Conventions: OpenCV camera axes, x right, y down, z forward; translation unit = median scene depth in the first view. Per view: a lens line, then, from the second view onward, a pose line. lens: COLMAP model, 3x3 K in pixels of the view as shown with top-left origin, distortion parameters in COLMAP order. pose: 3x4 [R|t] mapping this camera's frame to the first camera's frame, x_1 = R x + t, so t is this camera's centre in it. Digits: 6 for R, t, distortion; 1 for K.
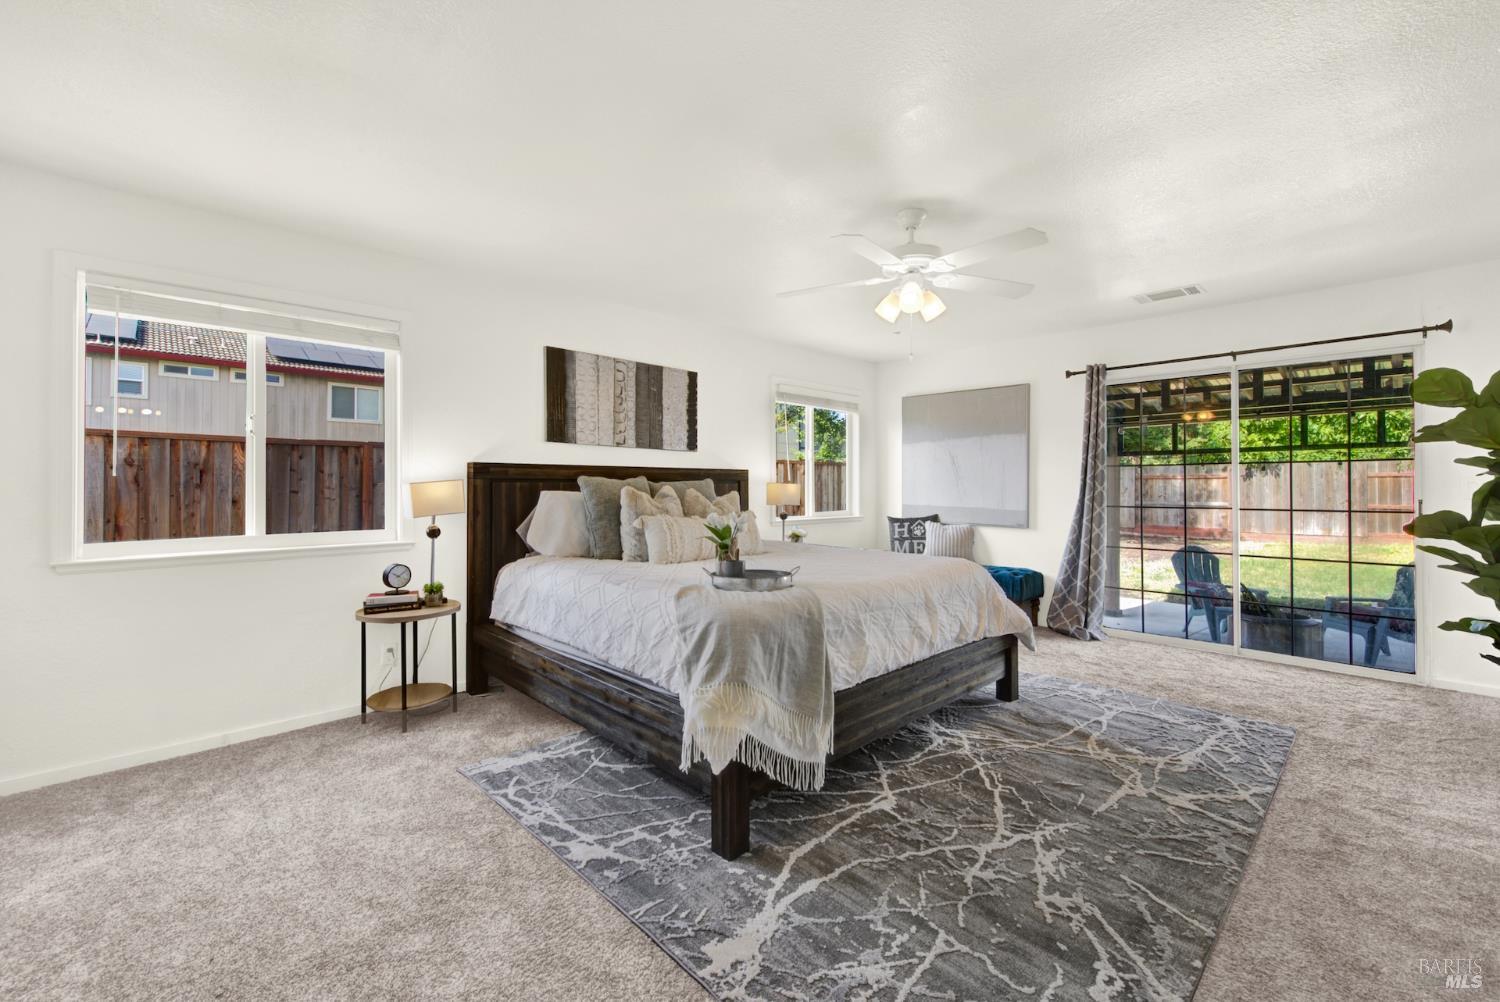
lens RADIAL K [[611.6, 0, 750.2], [0, 611.6, 479.4], [0, 0, 1]] dist [0.004959, 0.000021]
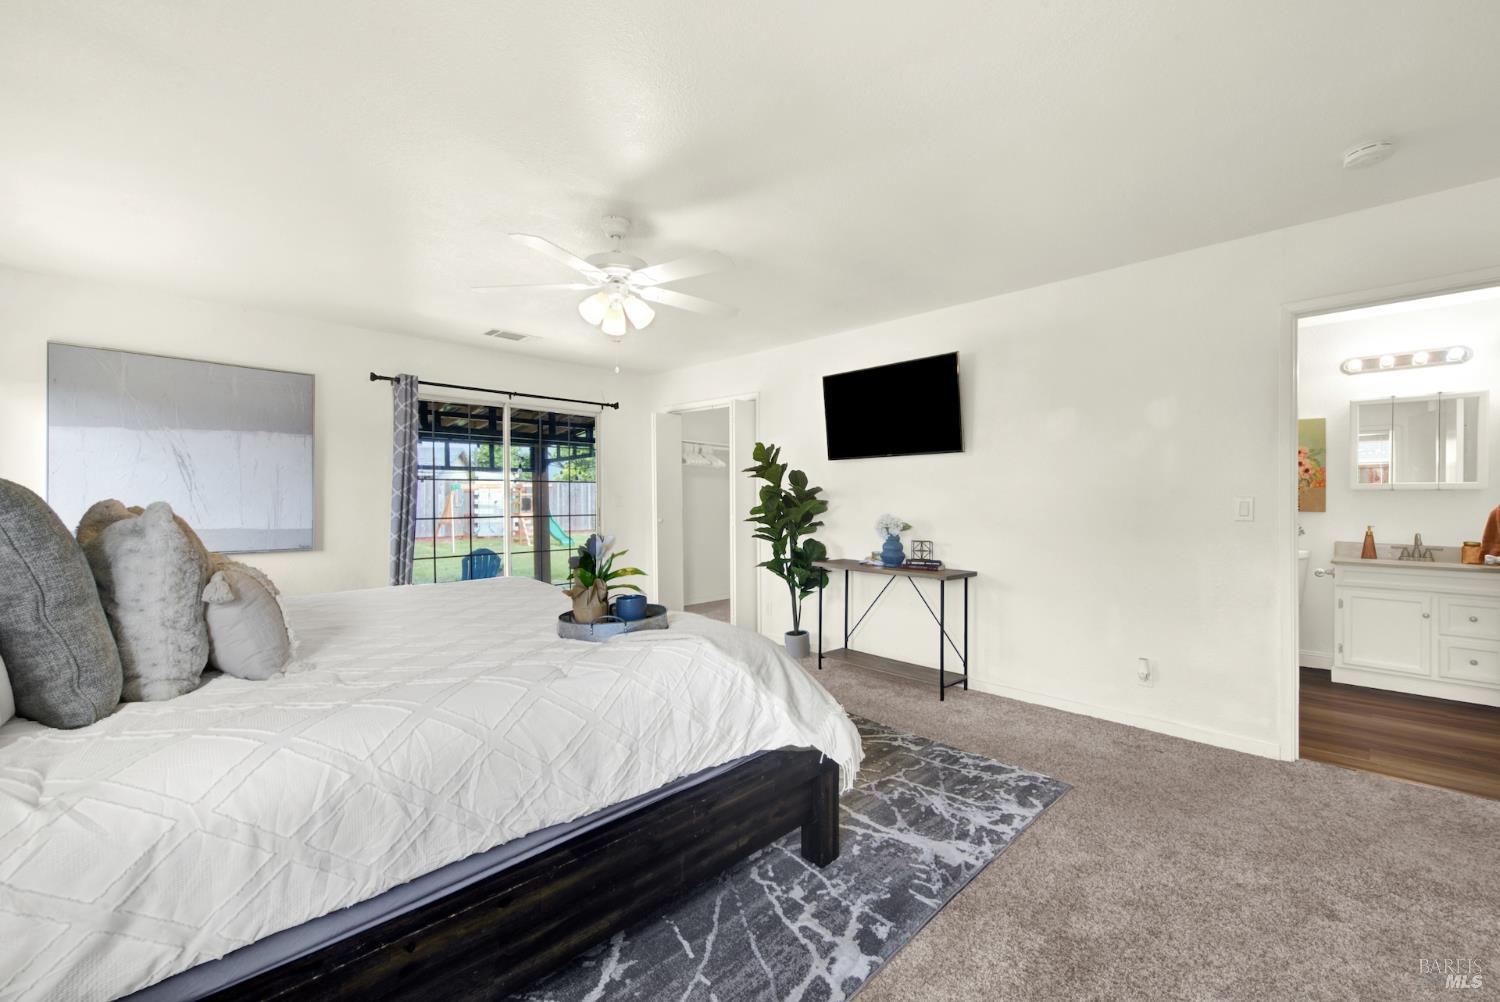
lens RADIAL K [[611.6, 0, 748.3], [0, 611.6, 501.8], [0, 0, 1]] dist [0.004959, 0.000021]
pose [[-0.002567, -0.007937, 0.999965, -1.016842], [-0.009862, 0.999920, 0.007911, 0.006108], [-0.999948, -0.009841, -0.002645, 1.093608]]
